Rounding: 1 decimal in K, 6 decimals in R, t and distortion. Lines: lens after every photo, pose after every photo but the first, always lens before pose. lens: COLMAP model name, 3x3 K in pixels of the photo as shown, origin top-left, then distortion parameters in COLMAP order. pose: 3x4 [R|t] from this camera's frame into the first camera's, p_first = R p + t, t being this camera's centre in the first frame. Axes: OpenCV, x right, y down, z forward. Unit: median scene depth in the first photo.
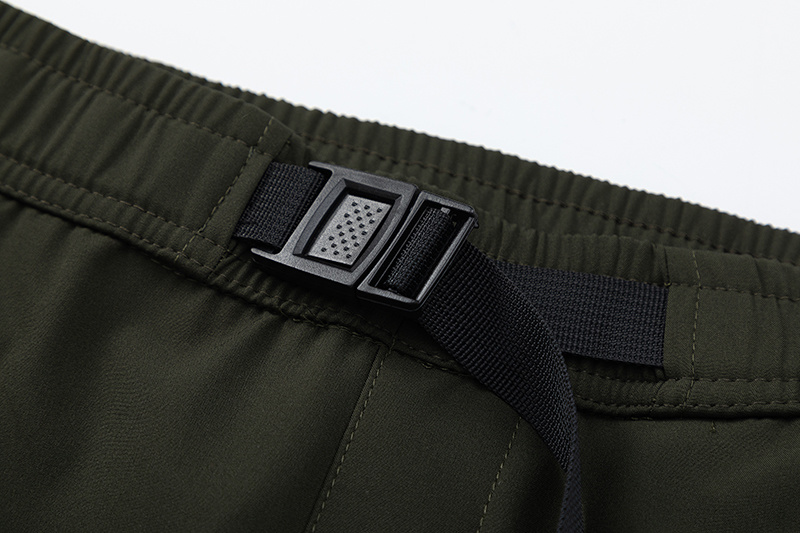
lens RADIAL K [[2387.6, 0, 401.0], [0, 2387.6, 265.9], [0, 0, 1]] dist [-0.148974, 0.000000]
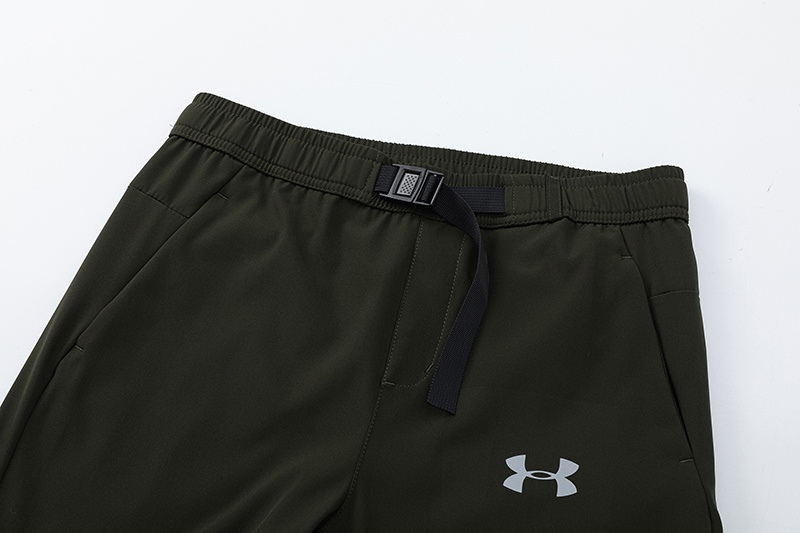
lens RADIAL K [[1287.7, 0, 399.2], [0, 1287.7, 266.1], [0, 0, 1]] dist [0.001224, 0.000000]
pose [[0.990449, -0.135300, -0.026545, -0.001011], [0.137409, 0.984501, 0.108983, -0.100626], [0.011389, -0.111590, 0.993689, -0.814308]]
